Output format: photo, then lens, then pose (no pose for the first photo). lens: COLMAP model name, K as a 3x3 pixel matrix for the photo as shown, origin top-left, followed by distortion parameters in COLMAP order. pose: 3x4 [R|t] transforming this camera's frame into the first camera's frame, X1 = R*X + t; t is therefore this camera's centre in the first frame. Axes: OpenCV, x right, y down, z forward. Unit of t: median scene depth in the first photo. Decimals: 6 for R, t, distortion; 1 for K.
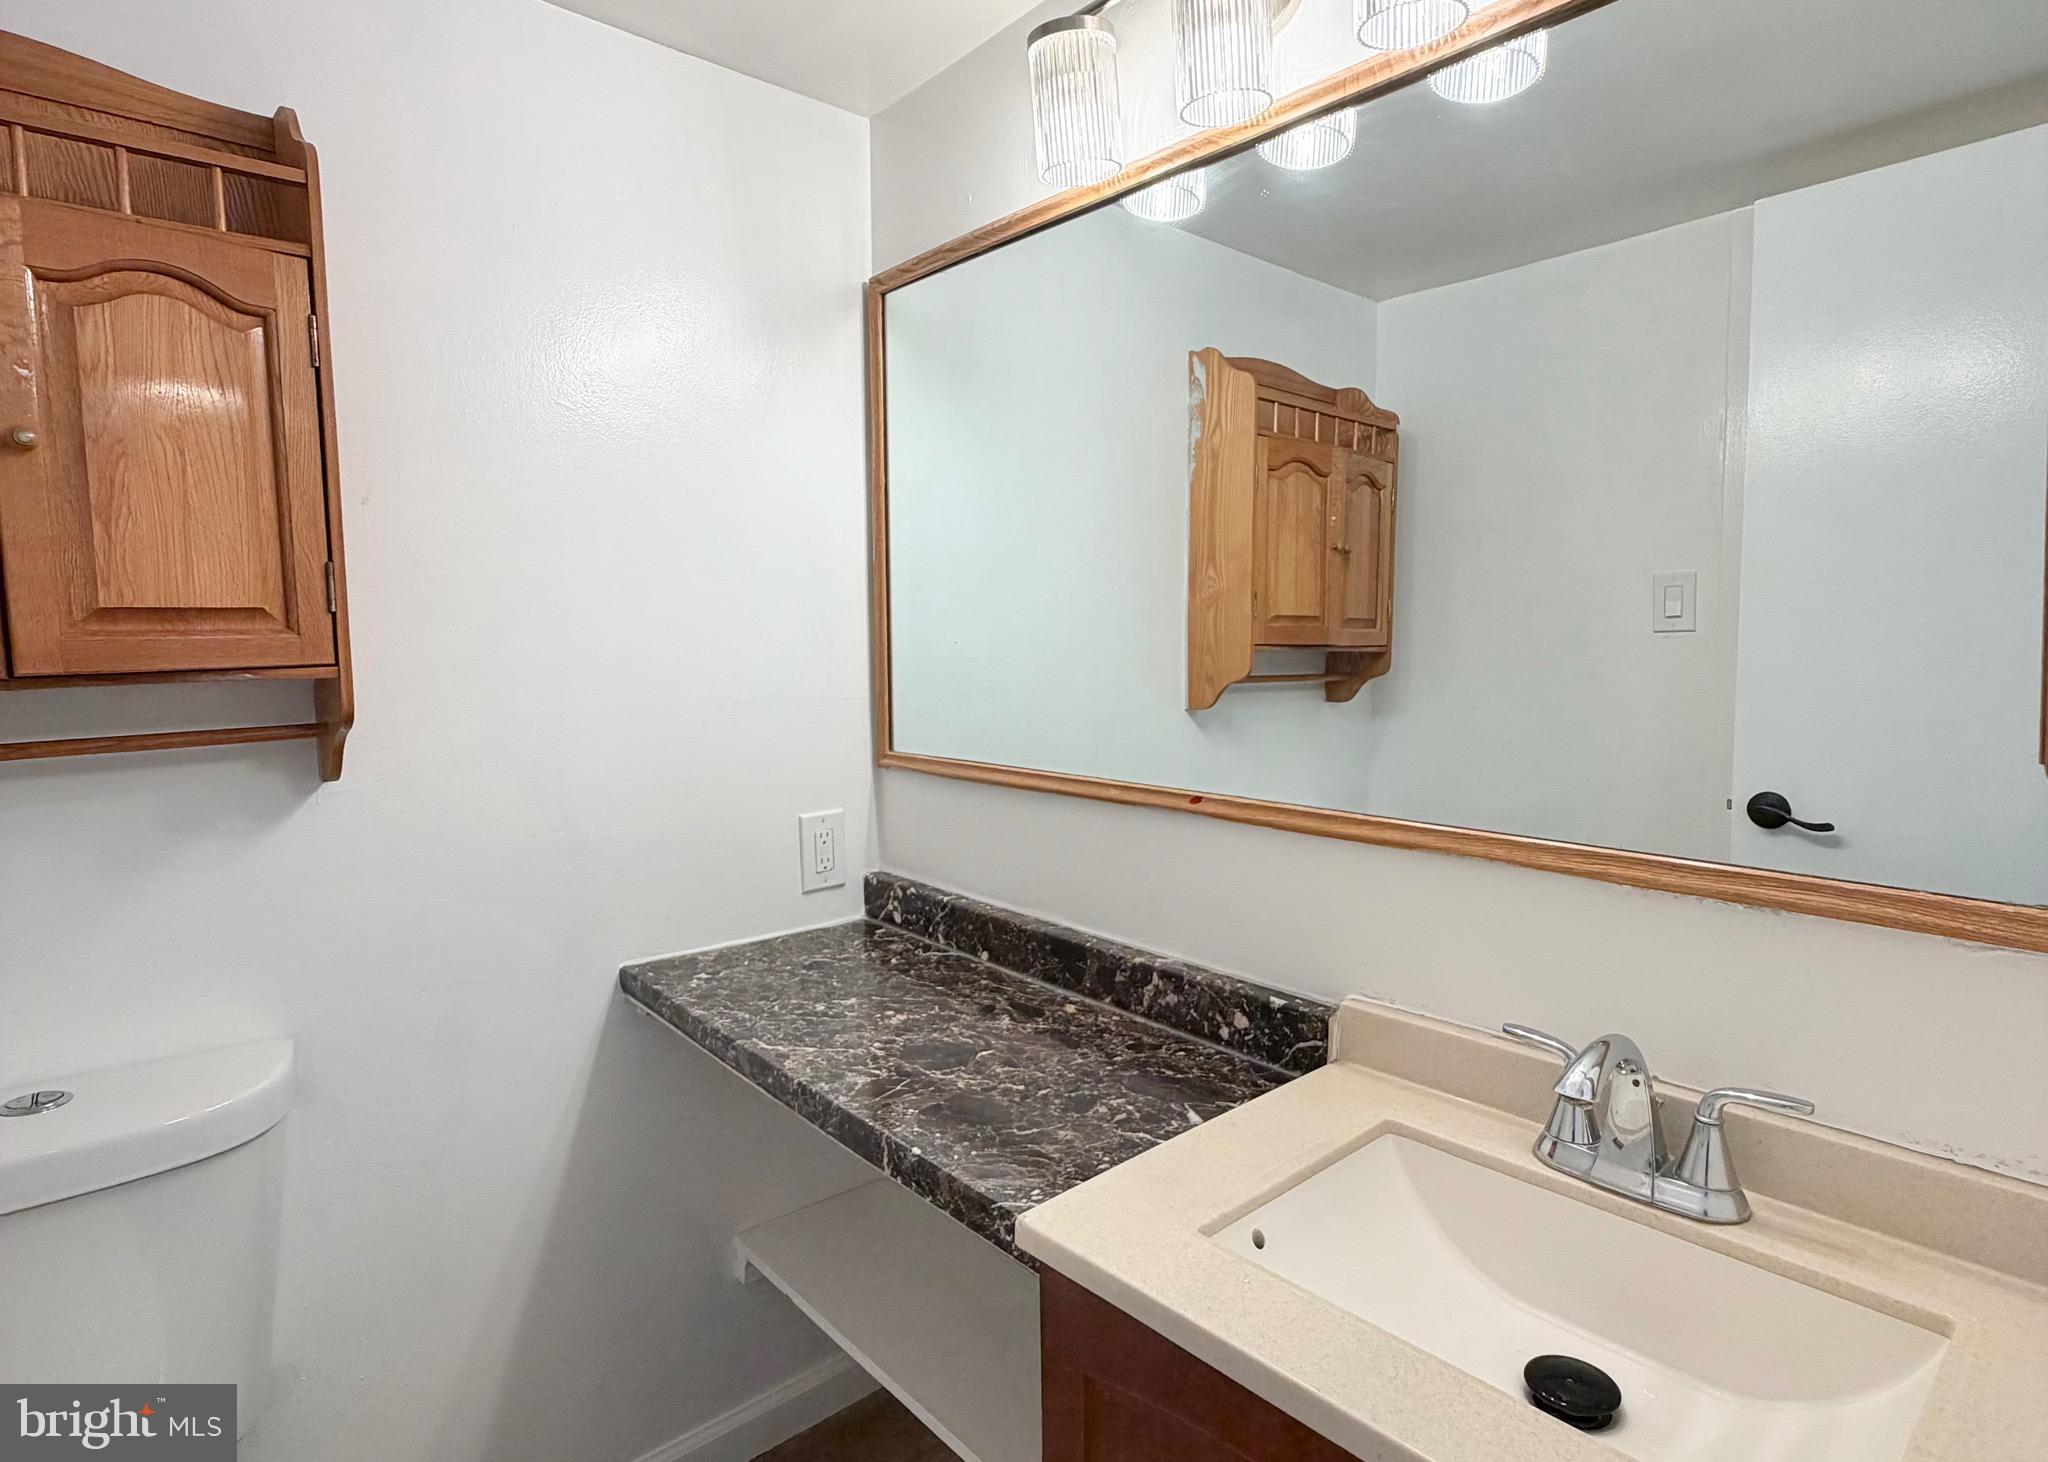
lens RADIAL K [[1090.5, 0, 1024.6], [0, 1090.5, 751.3], [0, 0, 1]] dist [0.005773, -0.002773]
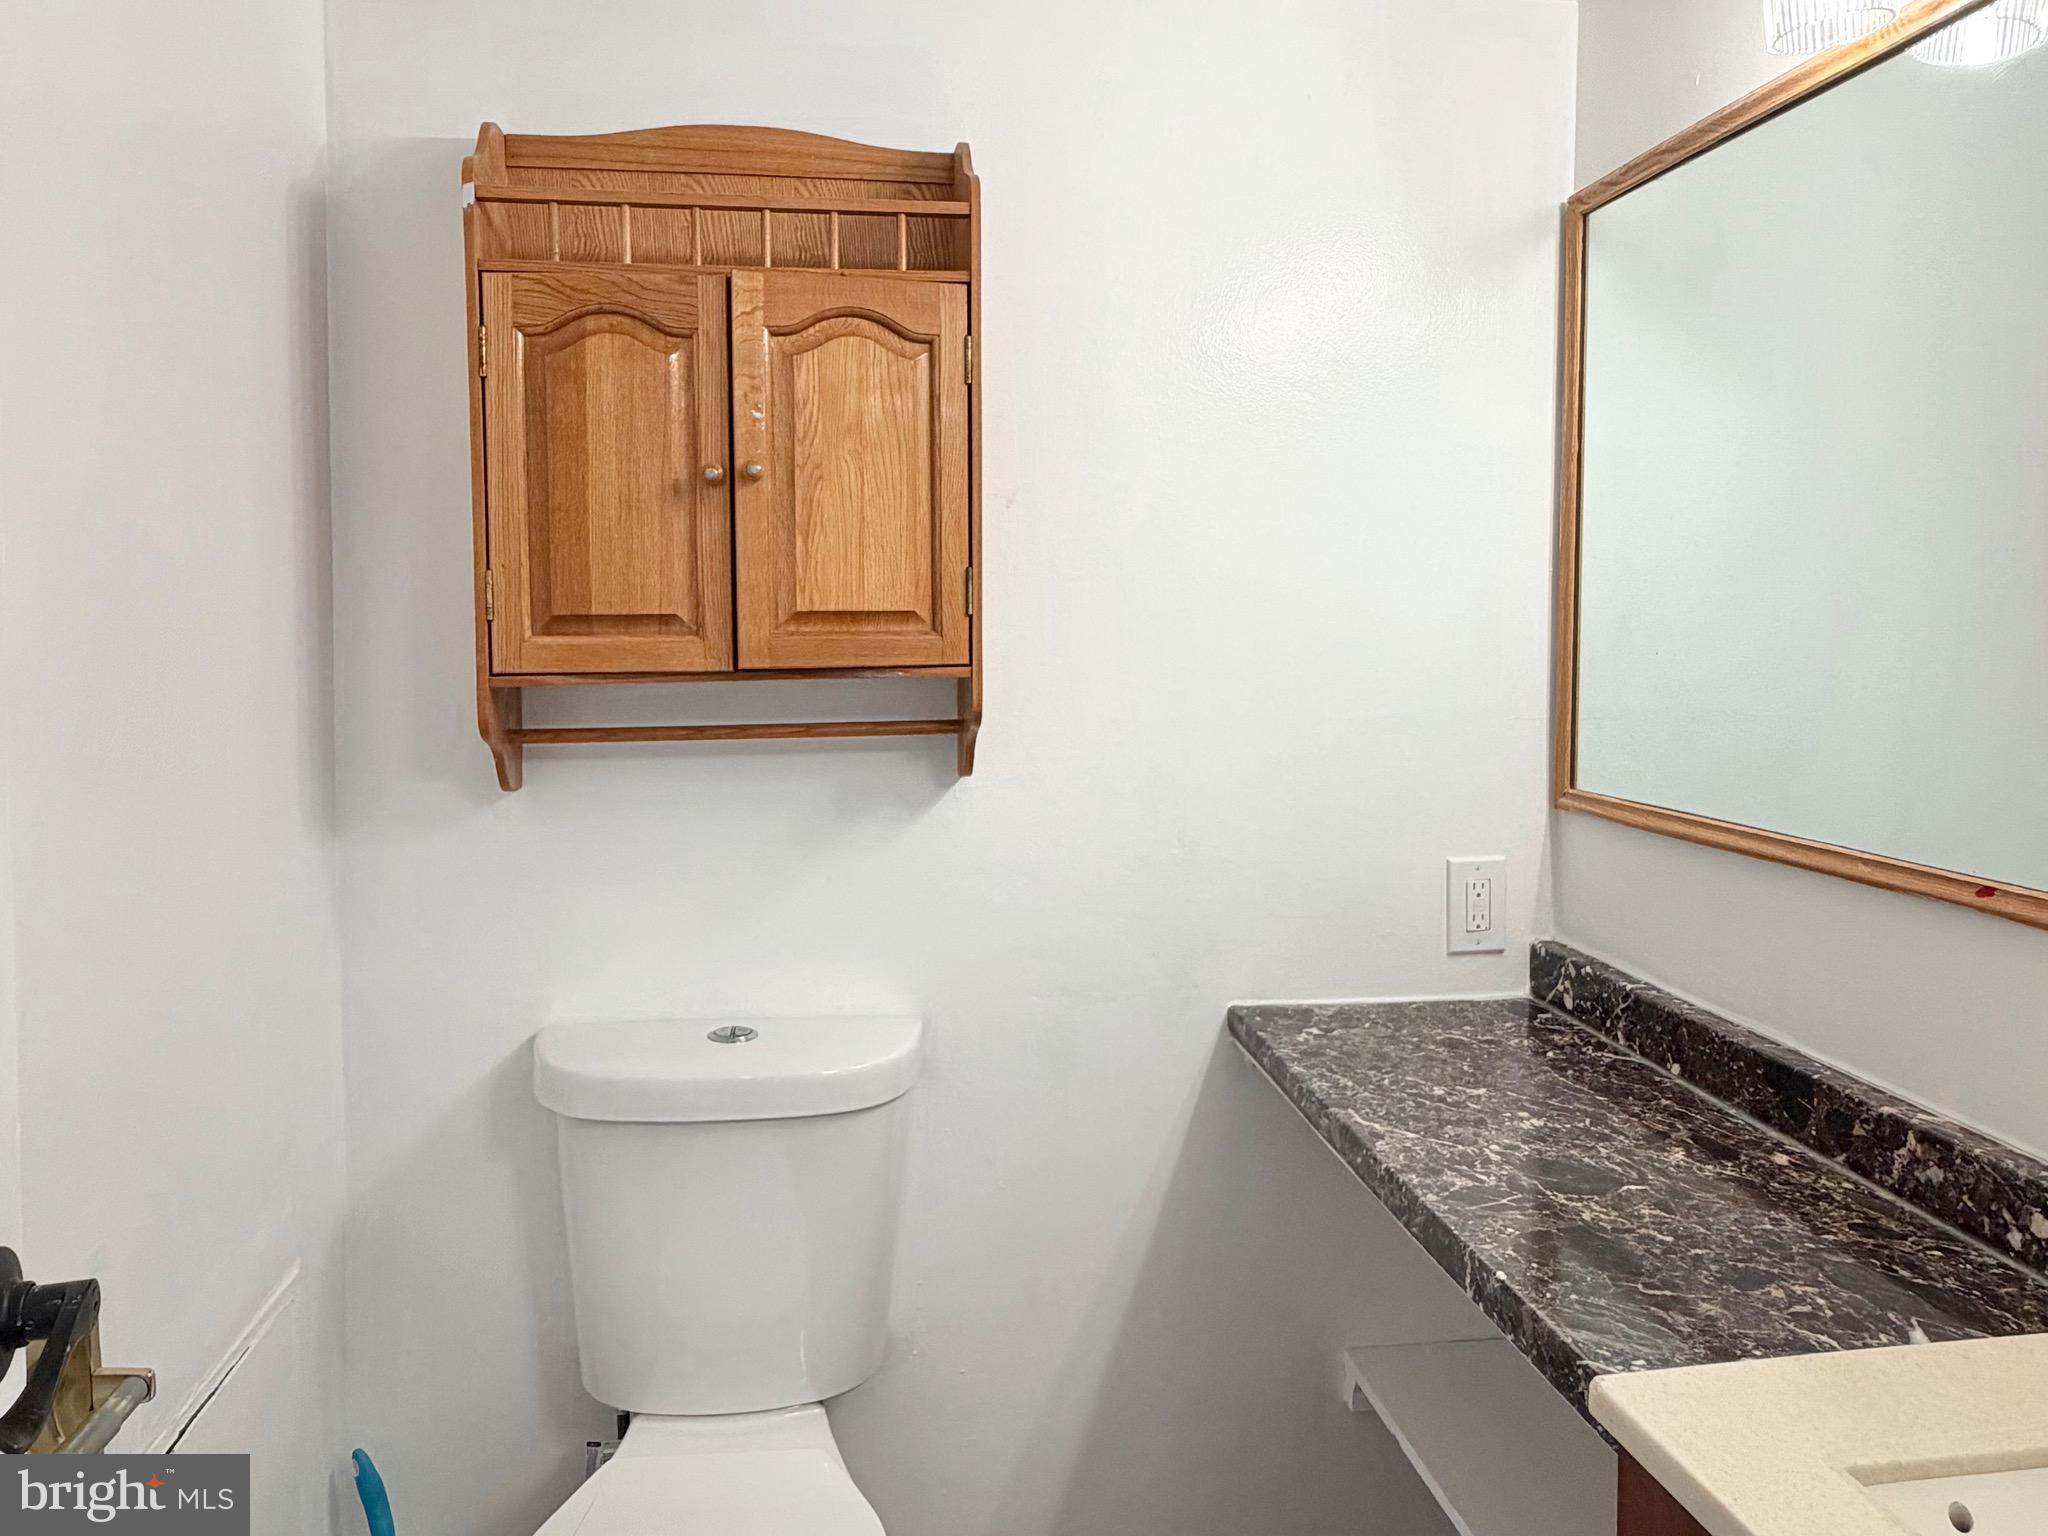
lens RADIAL K [[1392.4, 0, 1025.7], [0, 1392.4, 754.7], [0, 0, 1]] dist [0.006089, -0.001419]
pose [[0.838064, 0.062355, -0.541997, 0.123888], [-0.069065, 0.997580, 0.007978, -0.007230], [0.541183, 0.030747, 0.840343, -0.074601]]
